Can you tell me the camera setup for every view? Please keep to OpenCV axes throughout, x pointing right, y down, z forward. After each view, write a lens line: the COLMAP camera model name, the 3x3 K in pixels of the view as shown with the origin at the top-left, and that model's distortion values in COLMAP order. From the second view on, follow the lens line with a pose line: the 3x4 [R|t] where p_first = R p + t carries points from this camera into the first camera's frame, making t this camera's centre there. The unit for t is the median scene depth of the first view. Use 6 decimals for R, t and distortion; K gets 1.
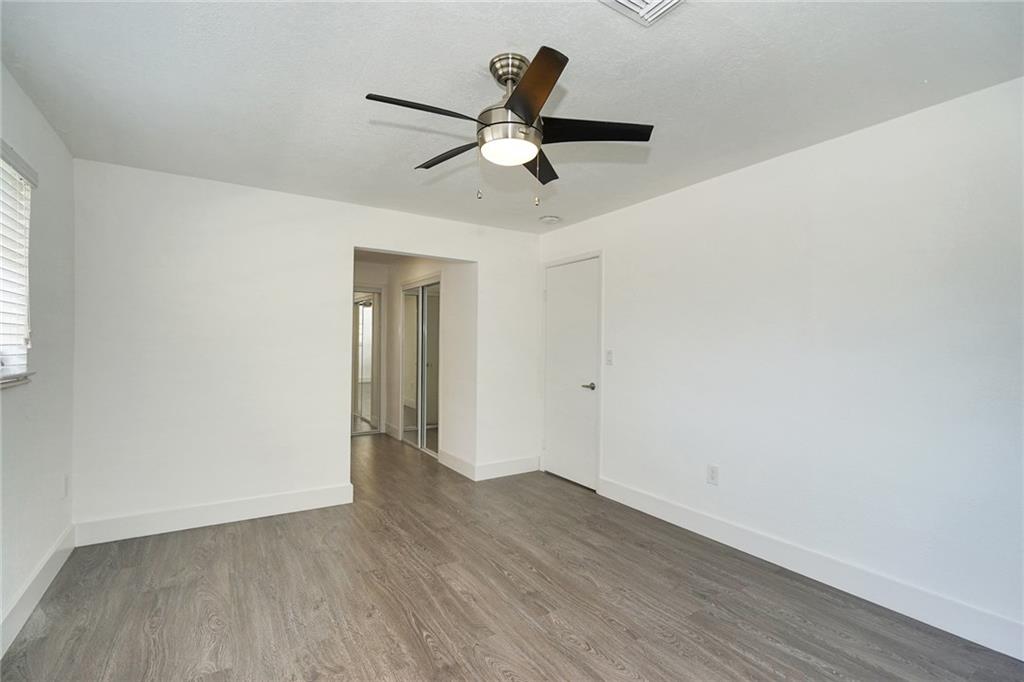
lens RADIAL K [[471.2, 0, 516.9], [0, 471.2, 344.3], [0, 0, 1]] dist [-0.002246, -0.000035]
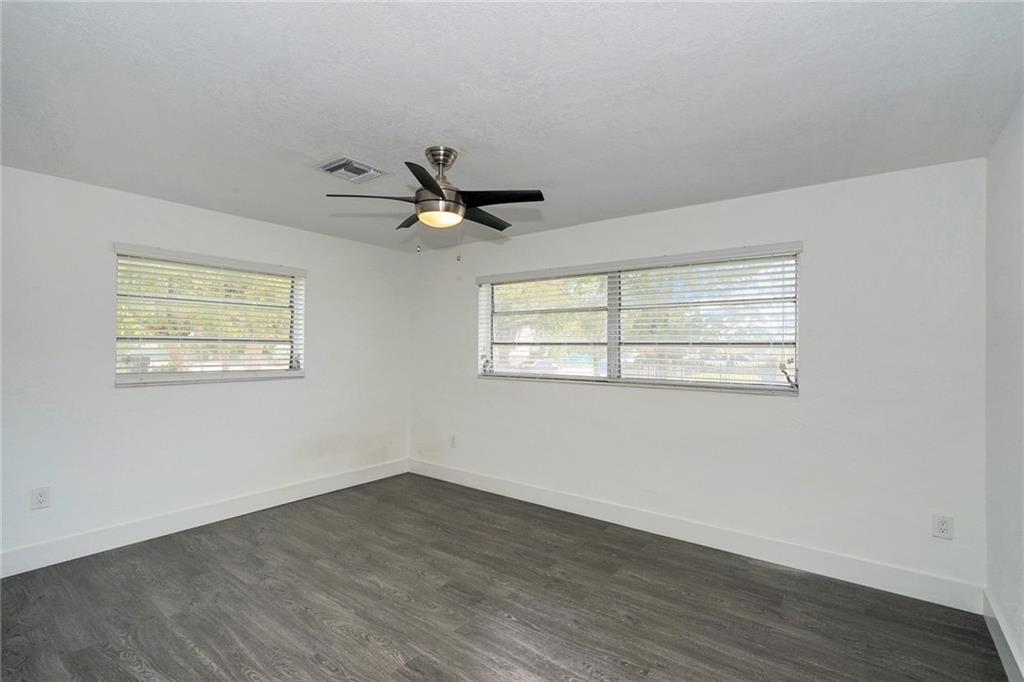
lens RADIAL K [[471.2, 0, 516.9], [0, 471.2, 344.3], [0, 0, 1]] dist [-0.002246, -0.000035]
pose [[-0.941610, -0.018094, -0.336219, 0.190889], [-0.016307, 0.999834, -0.008141, -0.045261], [0.336310, -0.002183, -0.941749, 2.025206]]
